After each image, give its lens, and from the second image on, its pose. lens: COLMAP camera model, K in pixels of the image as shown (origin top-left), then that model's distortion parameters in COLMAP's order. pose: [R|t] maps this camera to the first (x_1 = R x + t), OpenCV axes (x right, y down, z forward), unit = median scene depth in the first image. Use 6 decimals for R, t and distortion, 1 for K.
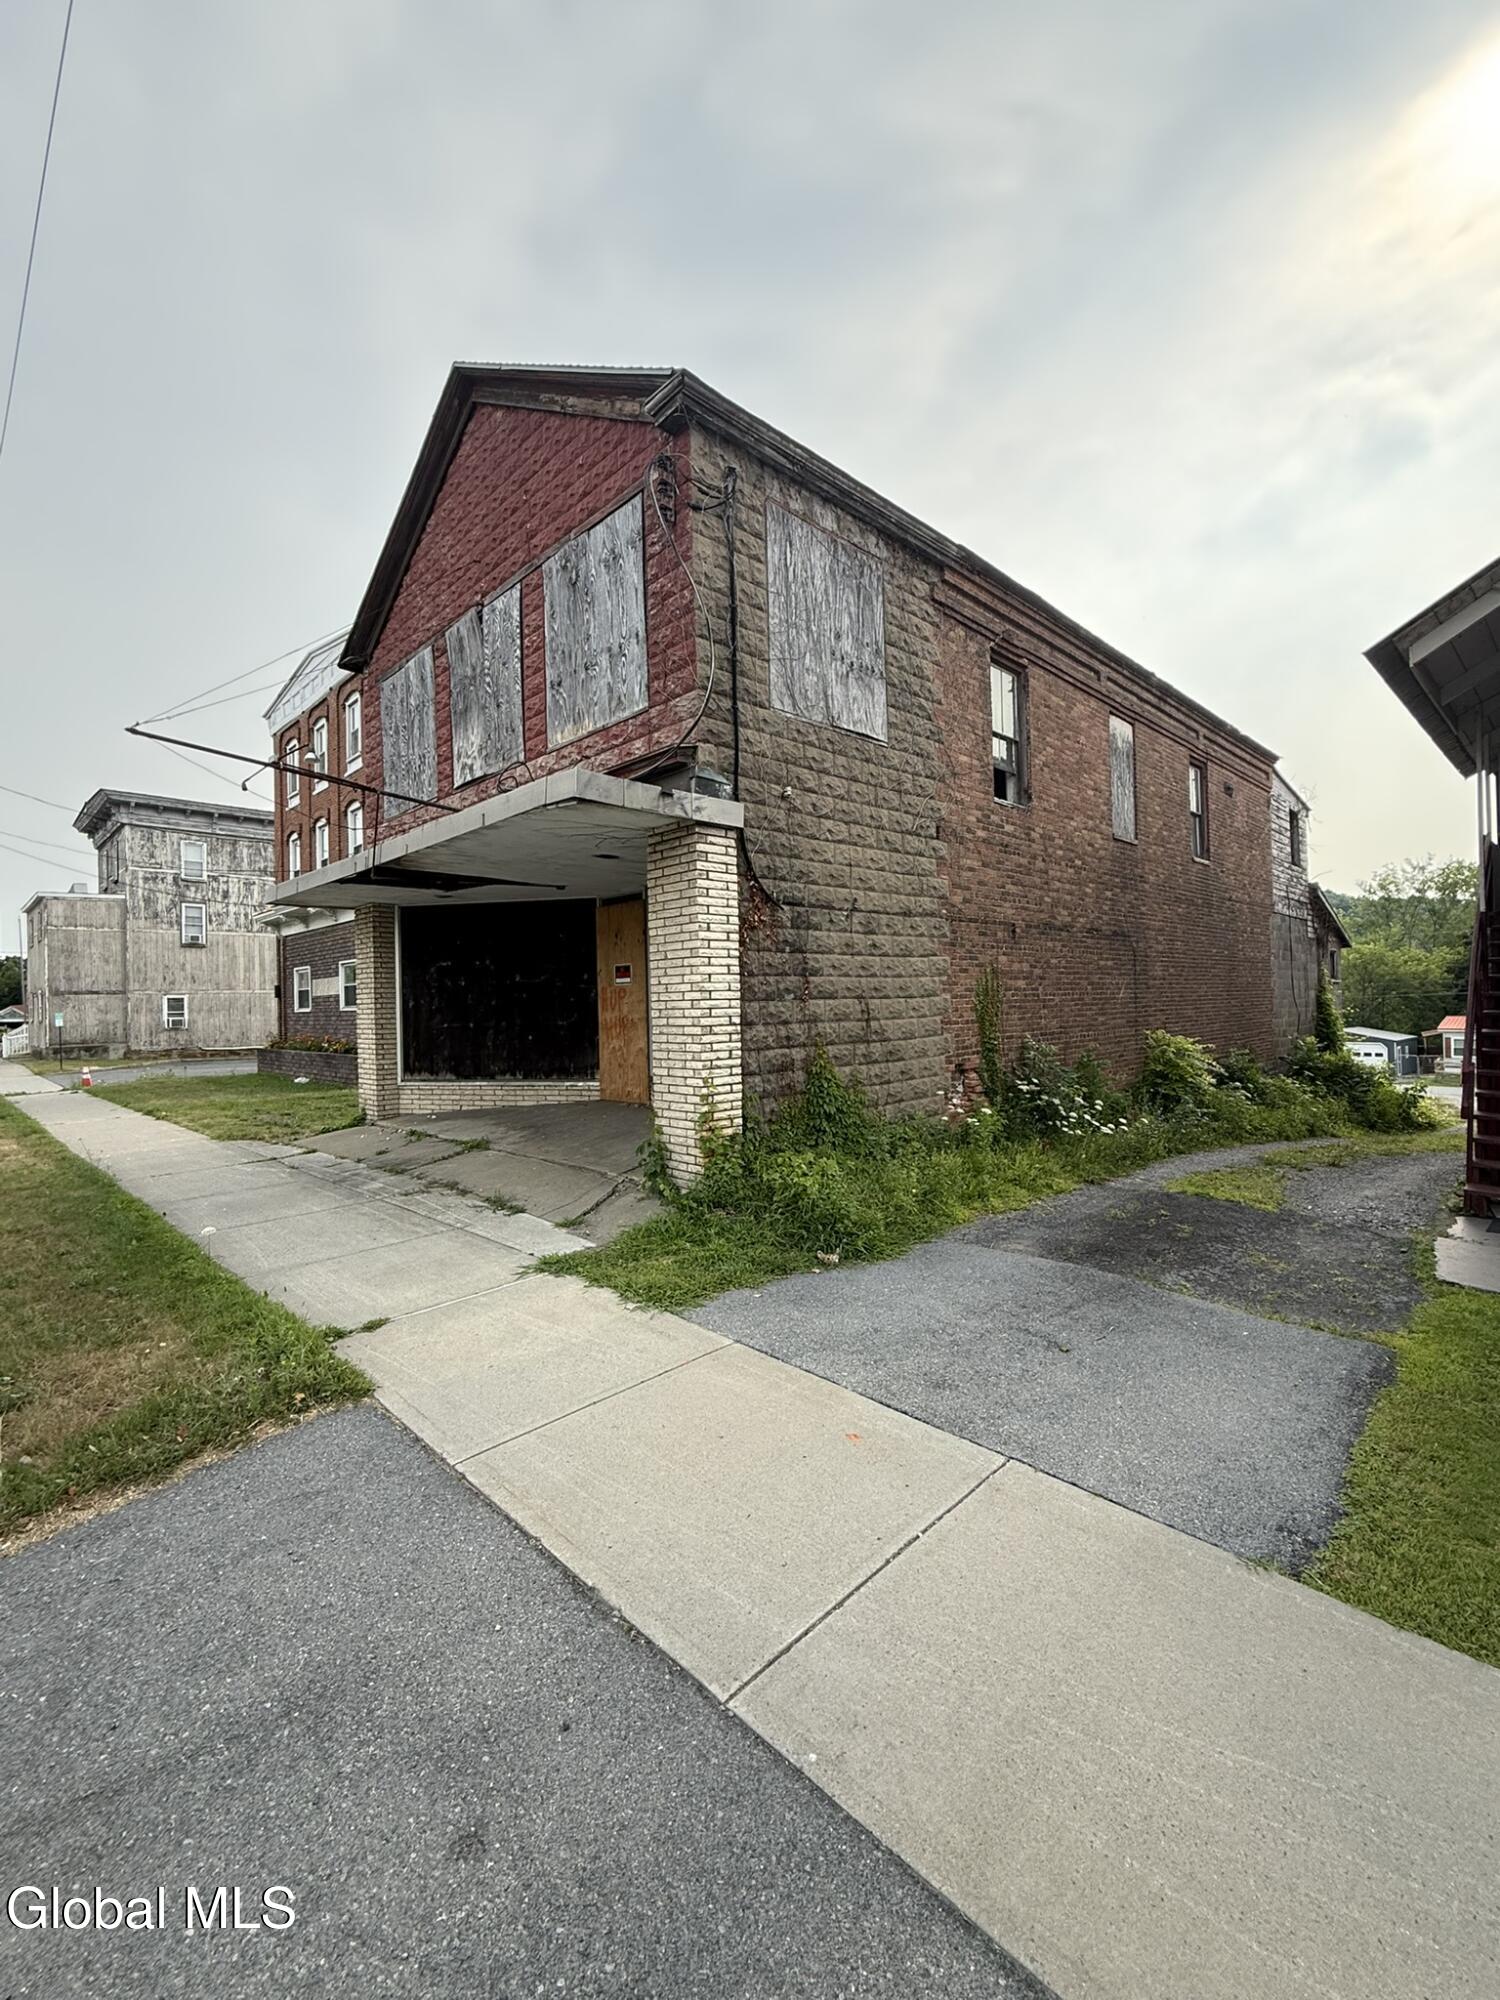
lens RADIAL K [[851.2, 0, 751.4], [0, 851.2, 999.6], [0, 0, 1]] dist [-0.000315, -0.000024]
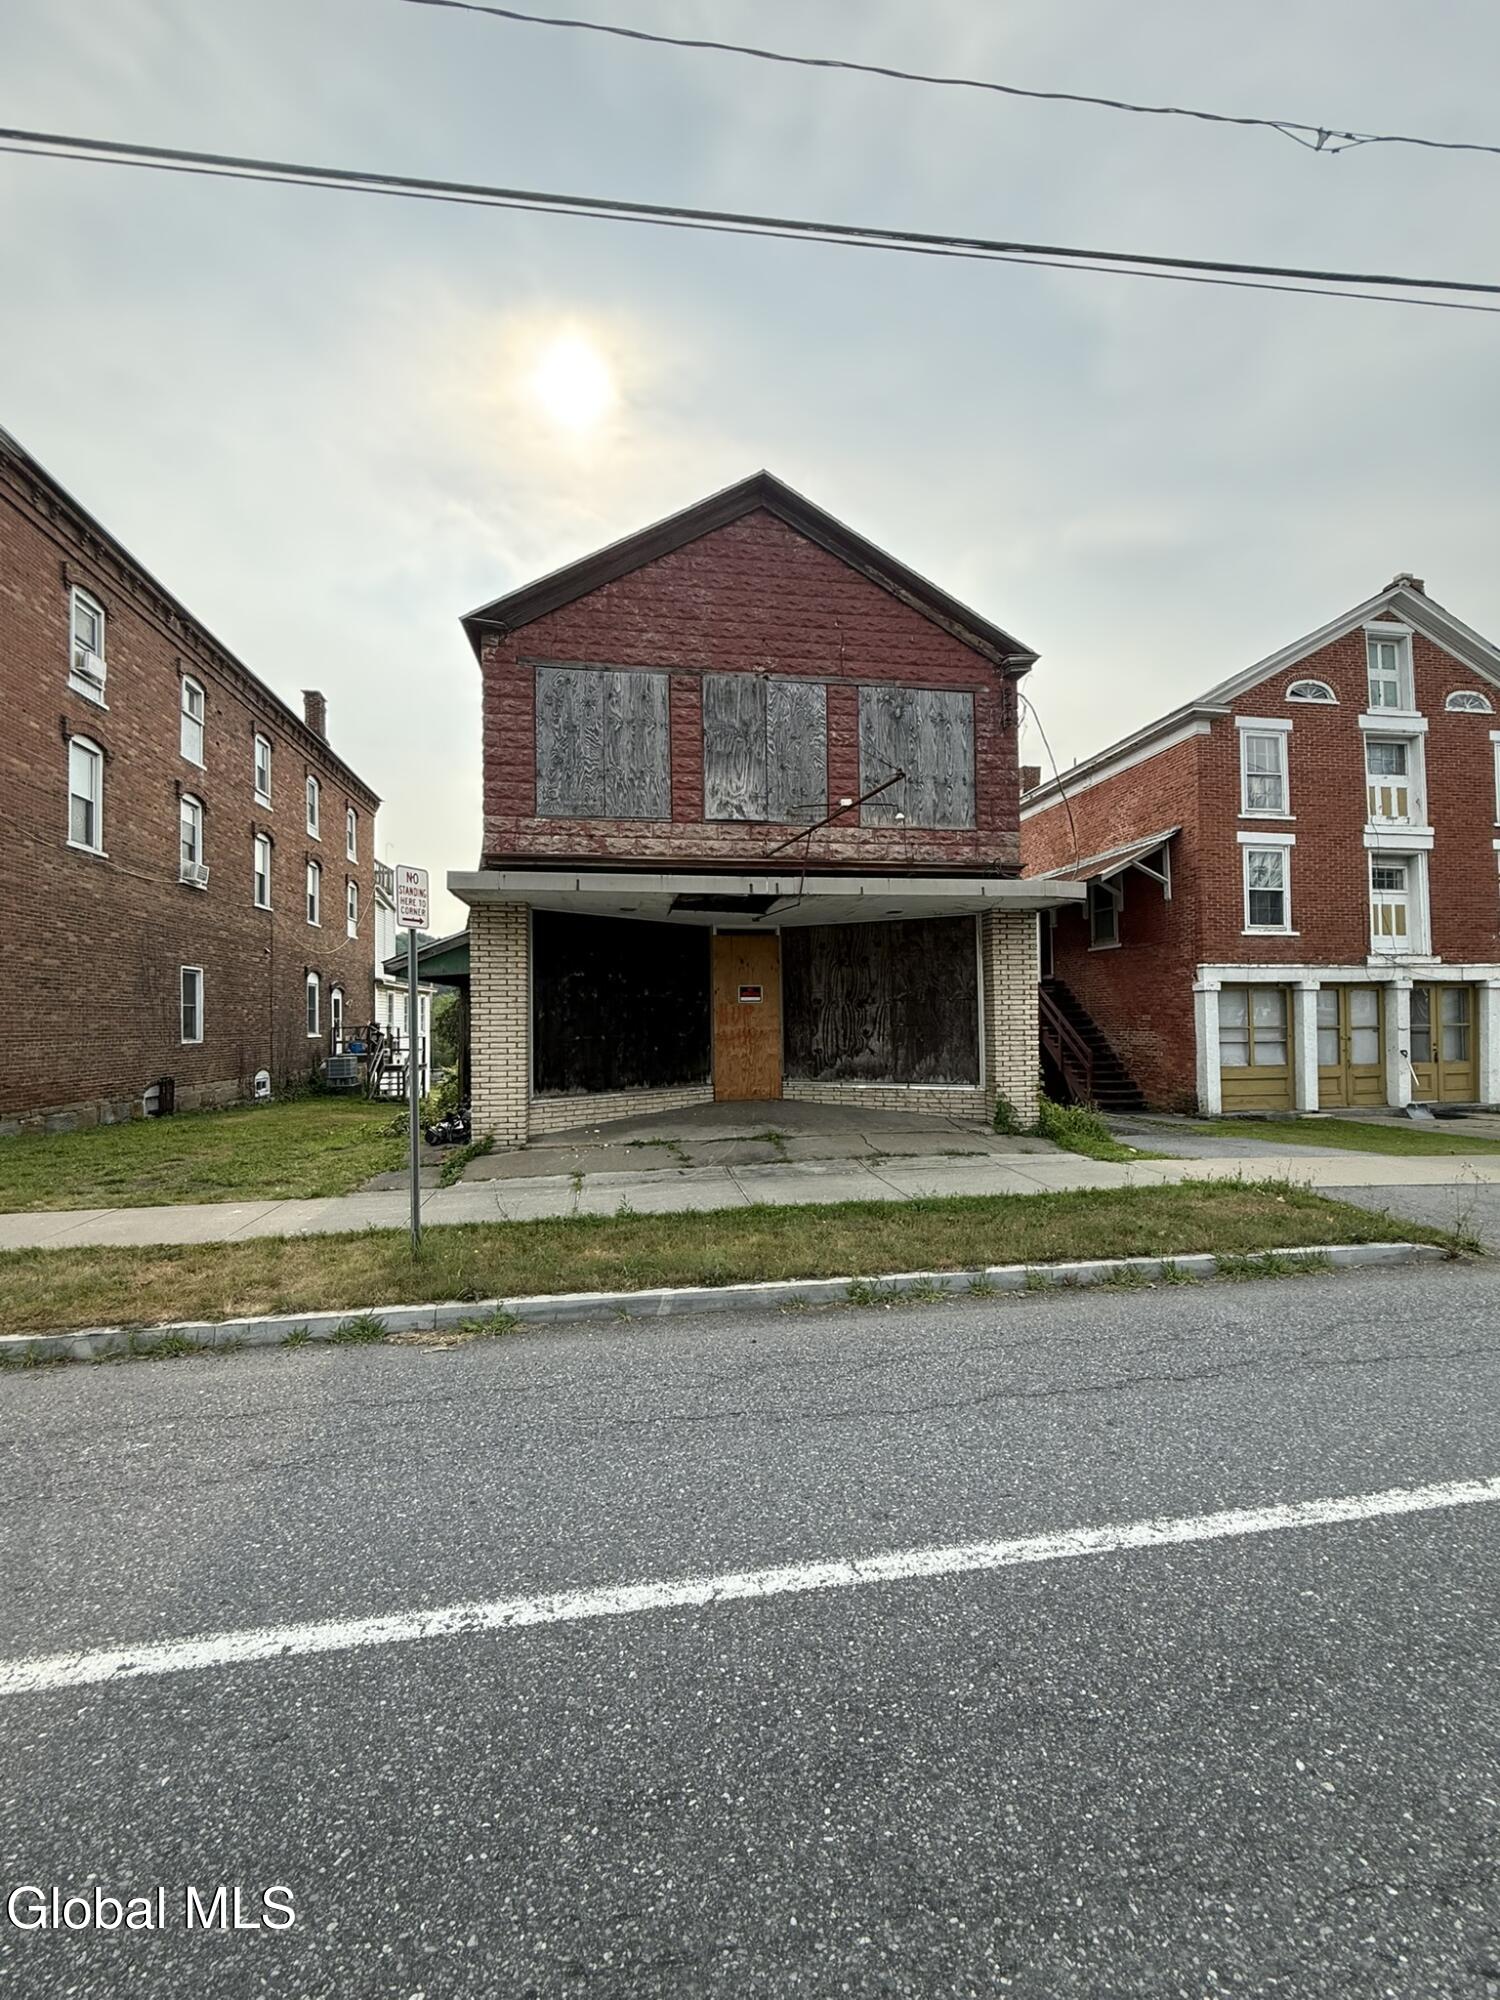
lens RADIAL K [[807.5, 0, 751.8], [0, 807.5, 998.7], [0, 0, 1]] dist [0.000222, 0.000006]
pose [[0.573459, 0.035955, 0.818445, -1.243966], [-0.009800, 0.999266, -0.037032, 0.022301], [-0.819175, 0.013216, 0.573391, 0.386628]]
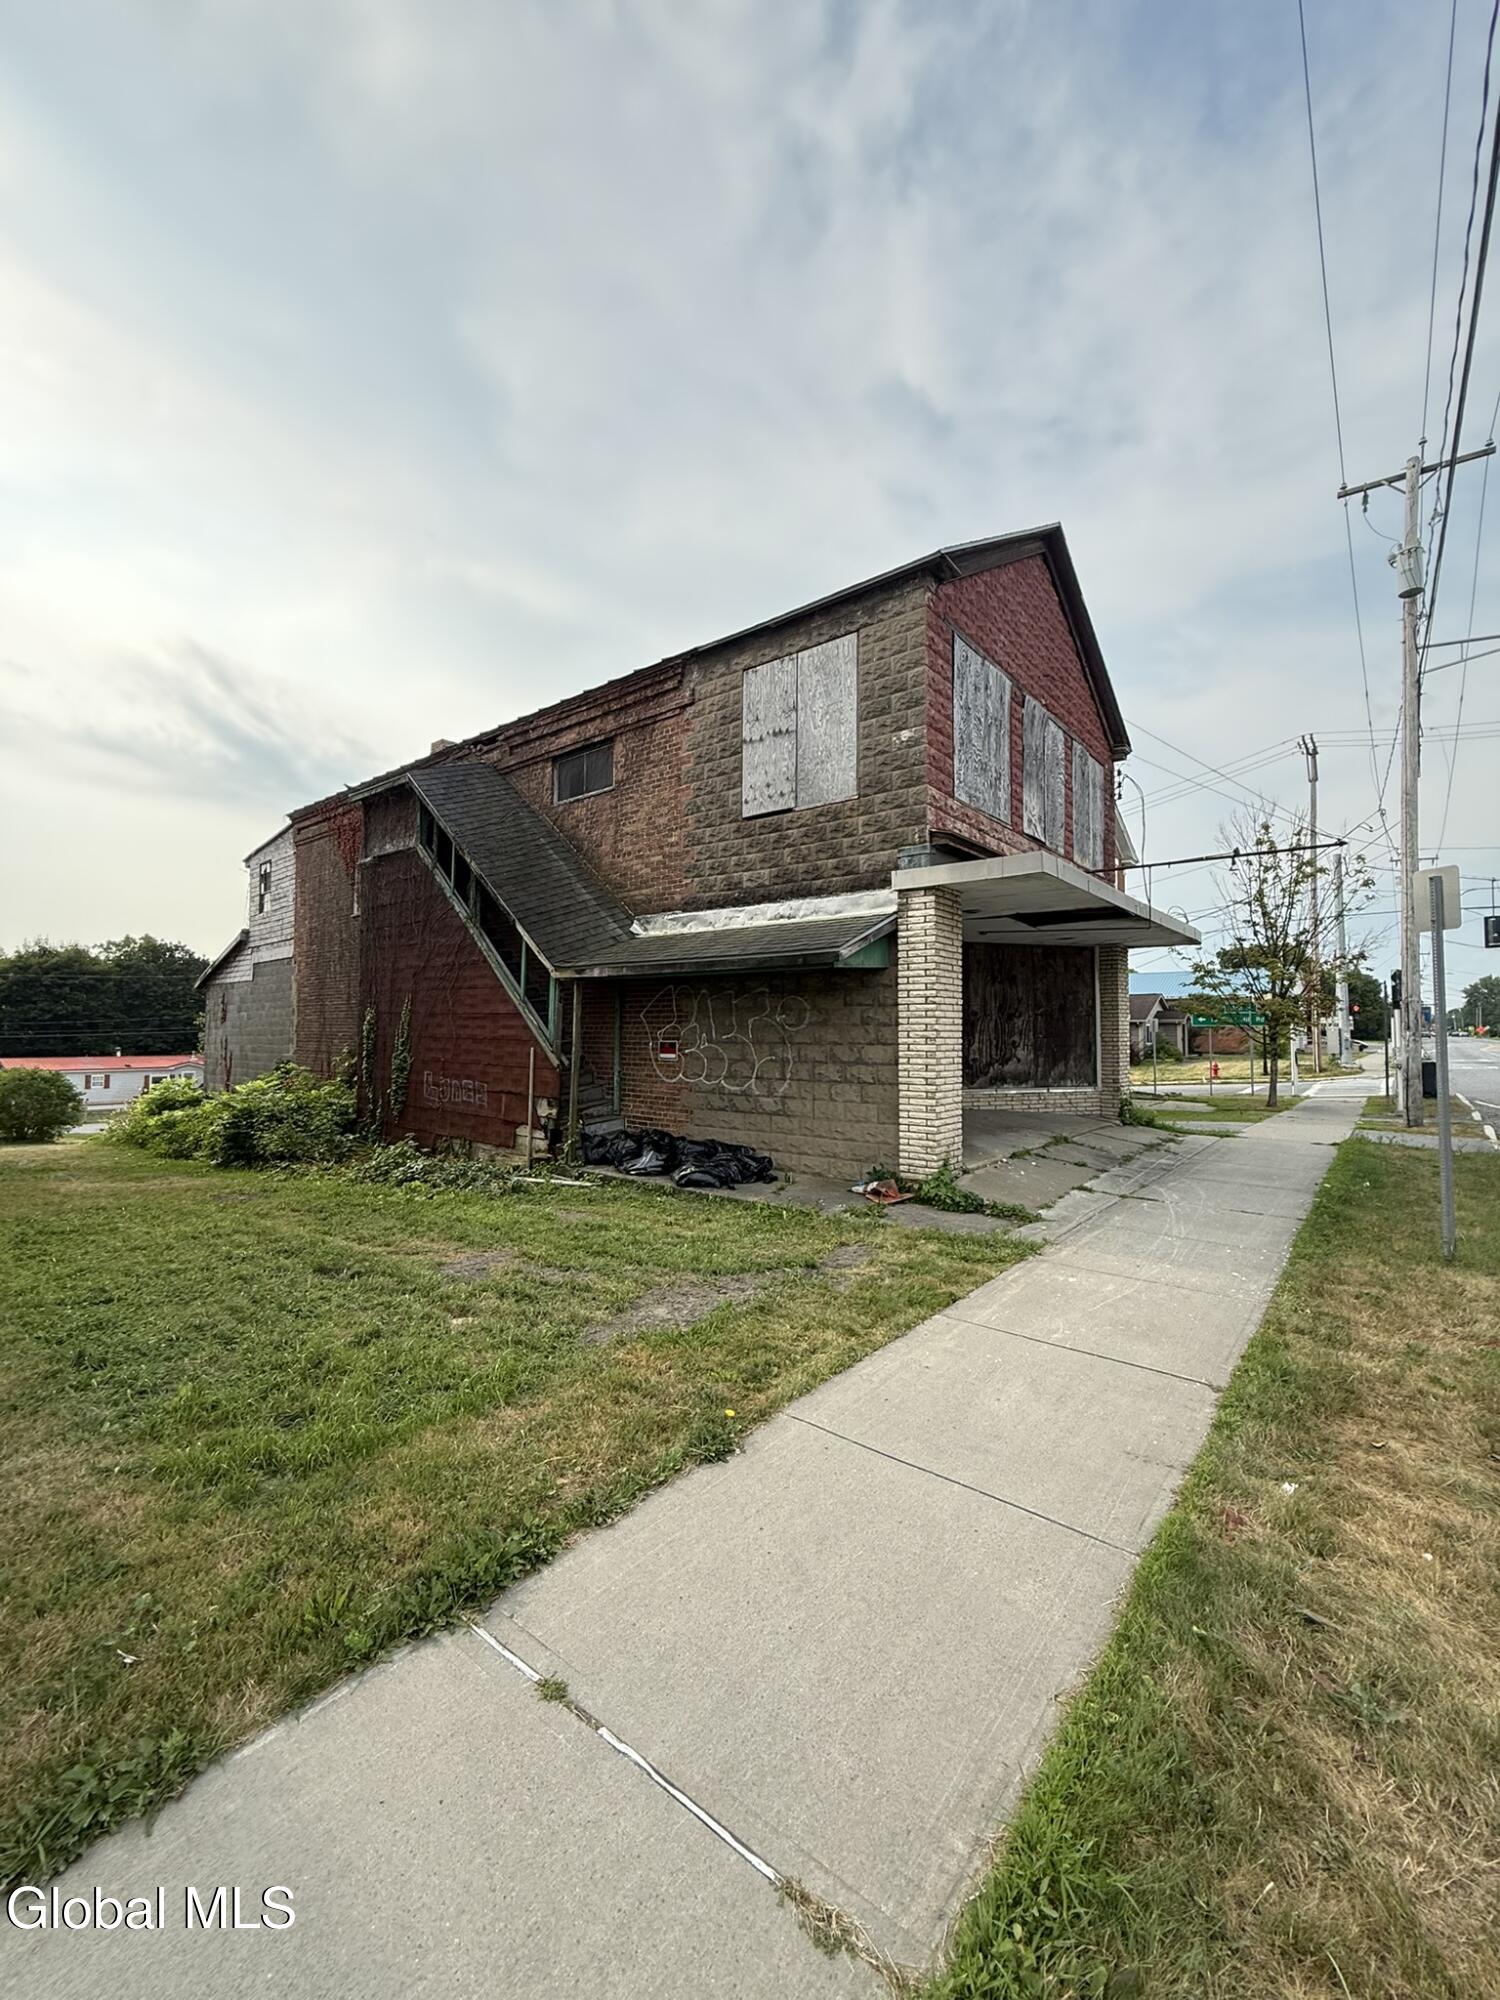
lens RADIAL K [[807.5, 0, 747.3], [0, 807.5, 996.4], [0, 0, 1]] dist [0.000222, 0.000006]
pose [[-0.123105, 0.066702, 0.990150, -1.441845], [-0.009126, 0.997620, -0.068340, 0.045899], [-0.992352, -0.017449, -0.122203, 1.599961]]
